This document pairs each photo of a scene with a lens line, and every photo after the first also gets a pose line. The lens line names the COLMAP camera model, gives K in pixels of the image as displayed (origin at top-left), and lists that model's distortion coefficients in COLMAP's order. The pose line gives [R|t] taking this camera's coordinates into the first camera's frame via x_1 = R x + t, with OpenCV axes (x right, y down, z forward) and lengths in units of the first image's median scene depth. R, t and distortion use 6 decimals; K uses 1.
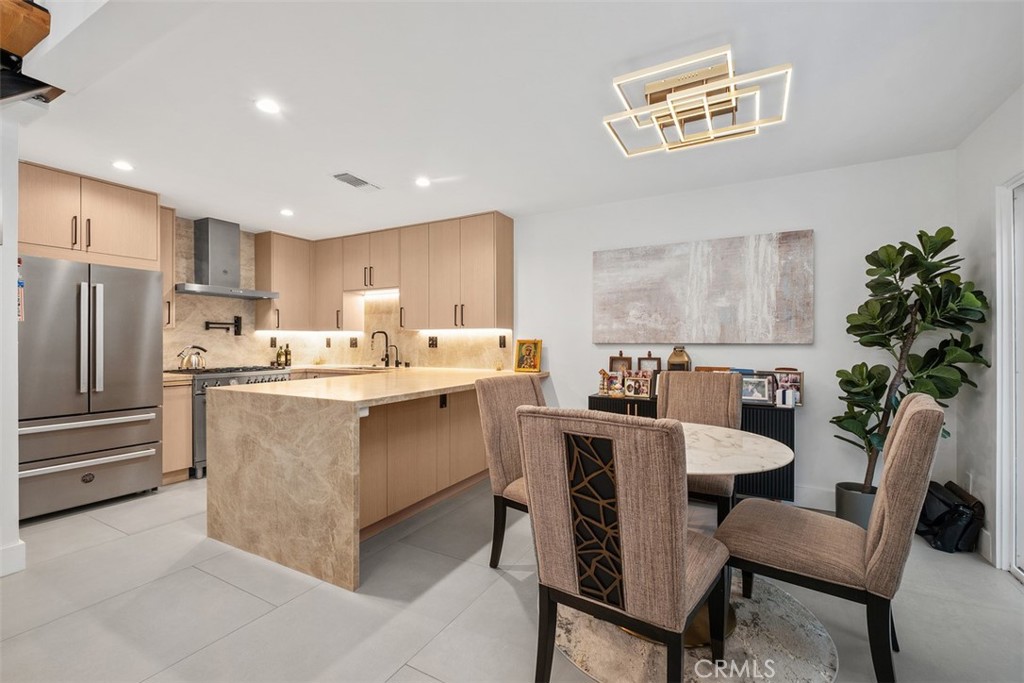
lens RADIAL K [[439.8, 0, 512.0], [0, 439.8, 341.5], [0, 0, 1]] dist [0.001249, -0.005804]
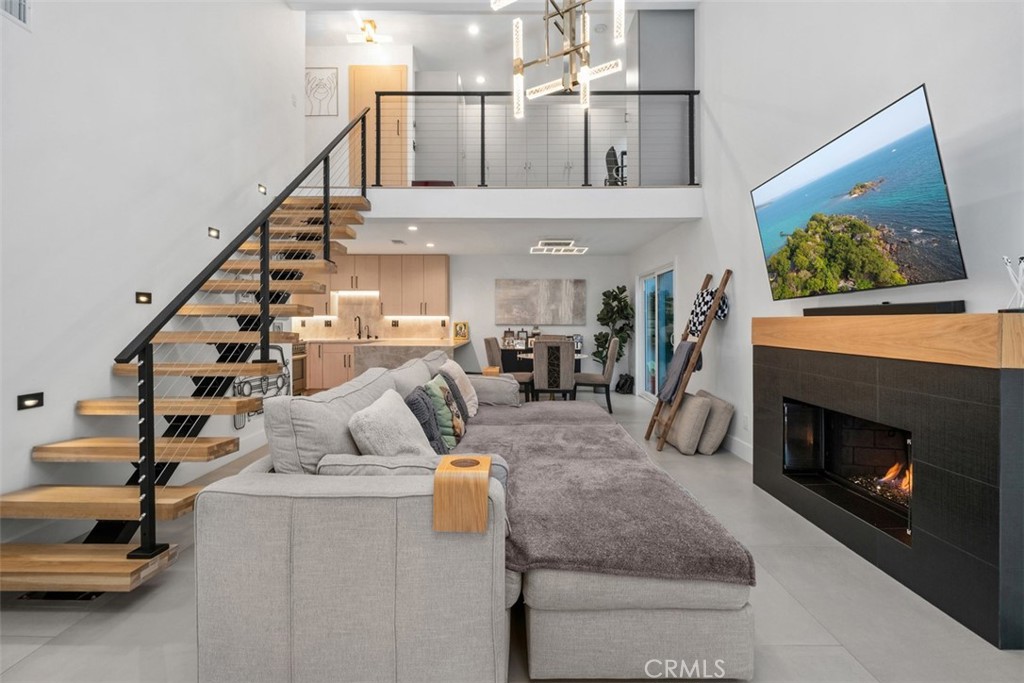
lens RADIAL K [[440.9, 0, 509.9], [0, 440.9, 328.6], [0, 0, 1]] dist [-0.000414, -0.000181]
pose [[0.882643, -0.002284, 0.470038, -0.770010], [-0.004615, 0.999898, 0.013525, -0.004594], [-0.470021, -0.014107, 0.882543, -0.894625]]
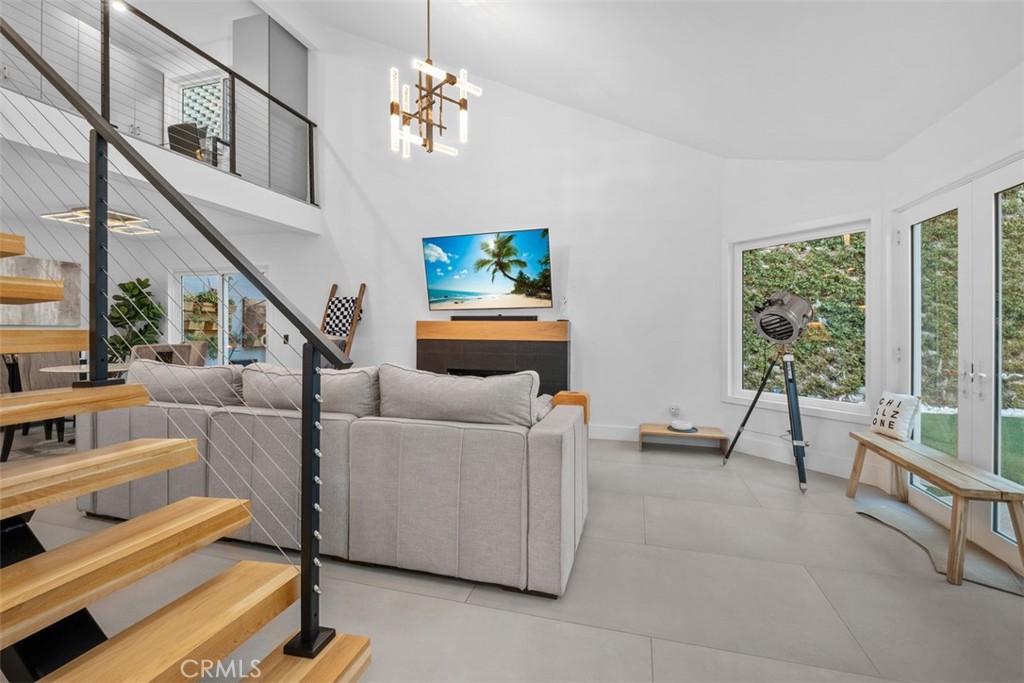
lens RADIAL K [[447.9, 0, 506.2], [0, 447.9, 329.9], [0, 0, 1]] dist [-0.003758, -0.001190]
pose [[-0.219015, -0.000421, 0.975721, -1.319074], [-0.006645, 0.999977, -0.001061, 0.010373], [-0.975699, -0.006716, -0.219013, -0.286044]]
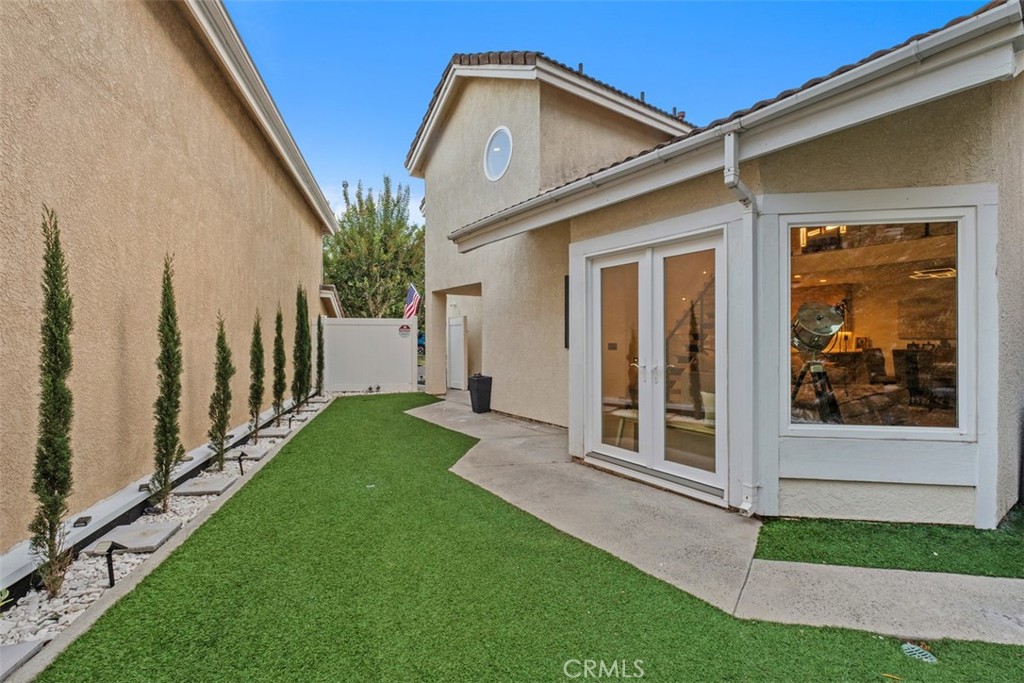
lens RADIAL K [[439.8, 0, 512.0], [0, 439.8, 341.5], [0, 0, 1]] dist [0.001249, -0.005804]
pose [[0.900253, 0.002513, -0.435359, -0.725543], [0.002031, 0.999948, 0.009971, -0.007694], [0.435362, -0.009861, 0.900202, -2.243355]]
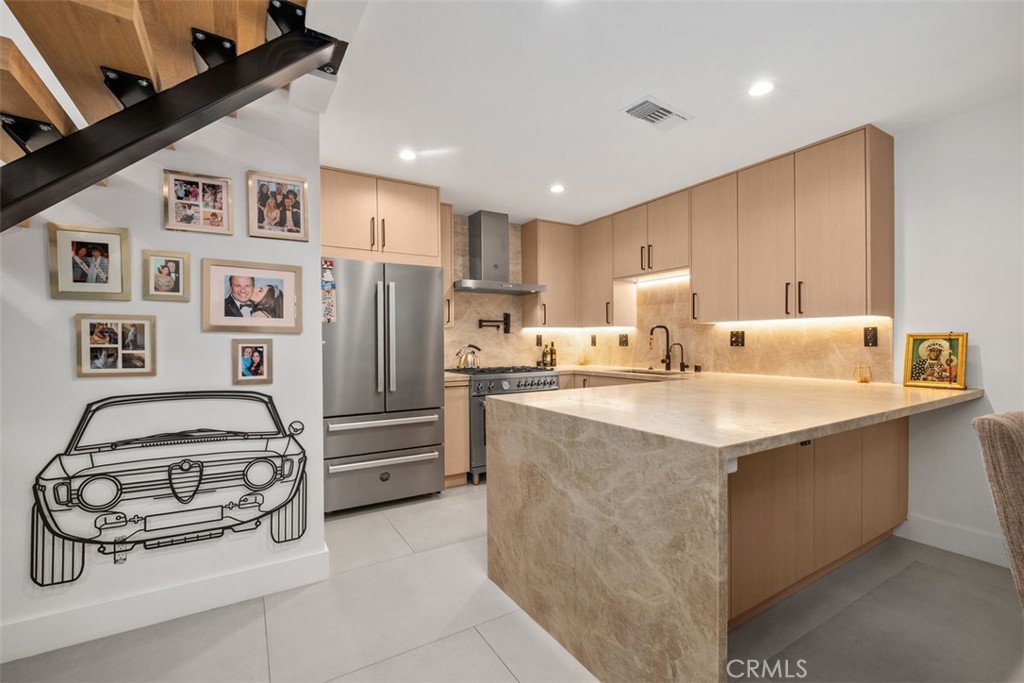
lens RADIAL K [[442.8, 0, 507.8], [0, 442.8, 343.2], [0, 0, 1]] dist [-0.001762, -0.000431]
pose [[0.861842, -0.003488, -0.507165, -0.179597], [0.008314, 0.999939, 0.007252, 0.000552], [0.507109, -0.010467, 0.861818, 0.231151]]
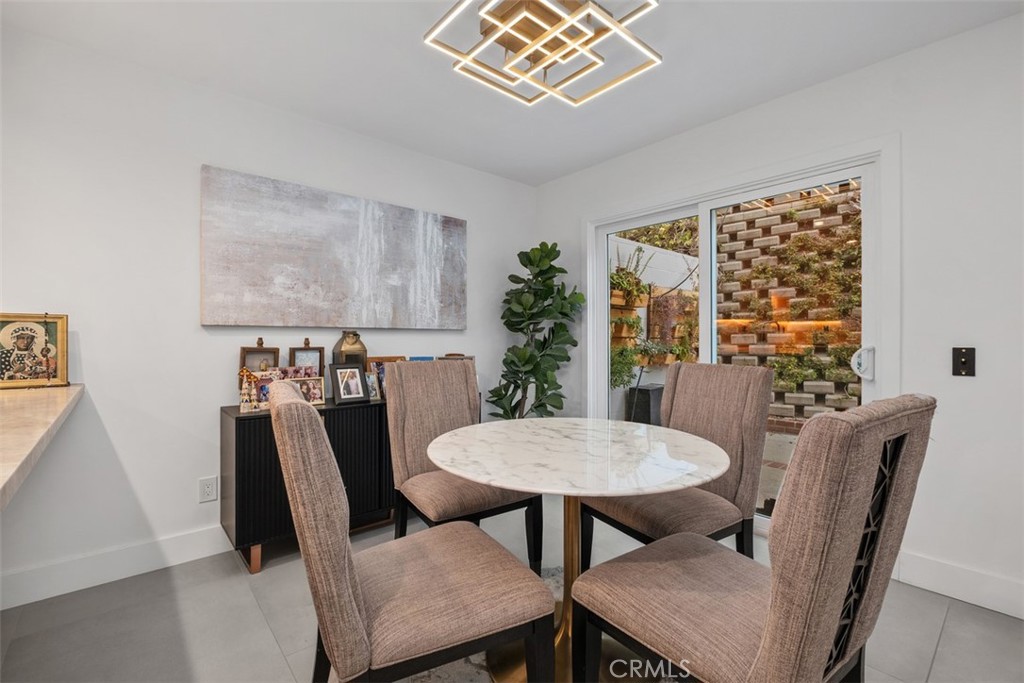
lens RADIAL K [[446.0, 0, 510.3], [0, 446.0, 336.0], [0, 0, 1]] dist [0.000583, -0.000256]
pose [[0.347189, 0.005332, 0.937780, -0.236605], [-0.002227, 0.999986, -0.004861, 0.021649], [-0.937793, -0.000401, 0.347196, 0.460172]]
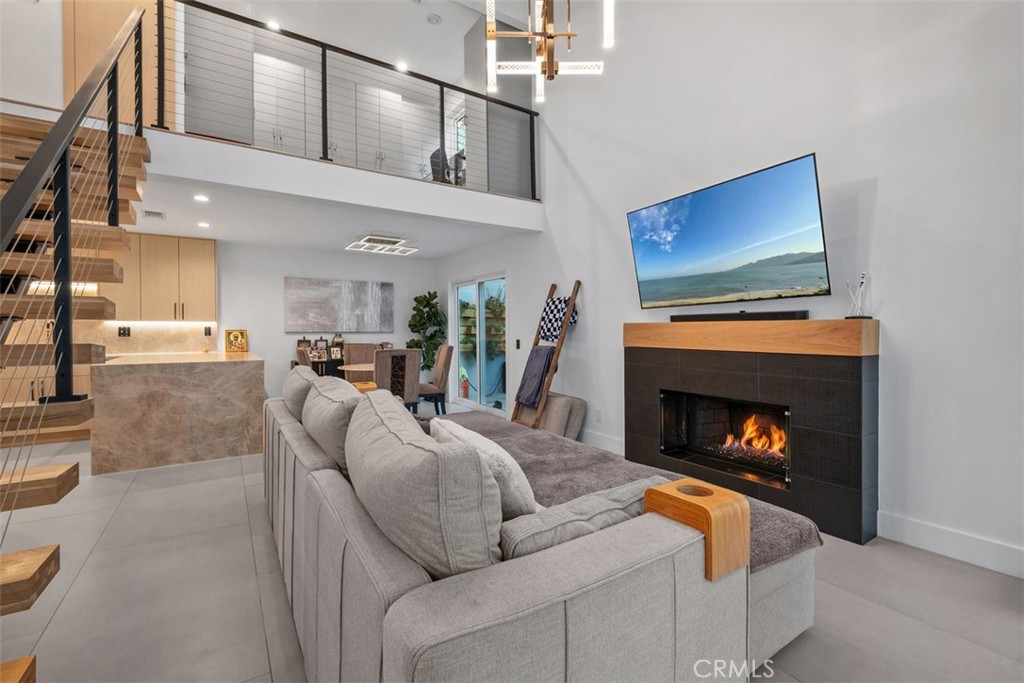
lens RADIAL K [[446.0, 0, 510.3], [0, 446.0, 336.0], [0, 0, 1]] dist [0.000583, -0.000256]
pose [[0.474157, -0.010423, 0.880379, -0.965214], [0.001174, 0.999937, 0.011207, 0.001066], [-0.880439, -0.004281, 0.474139, -0.587301]]
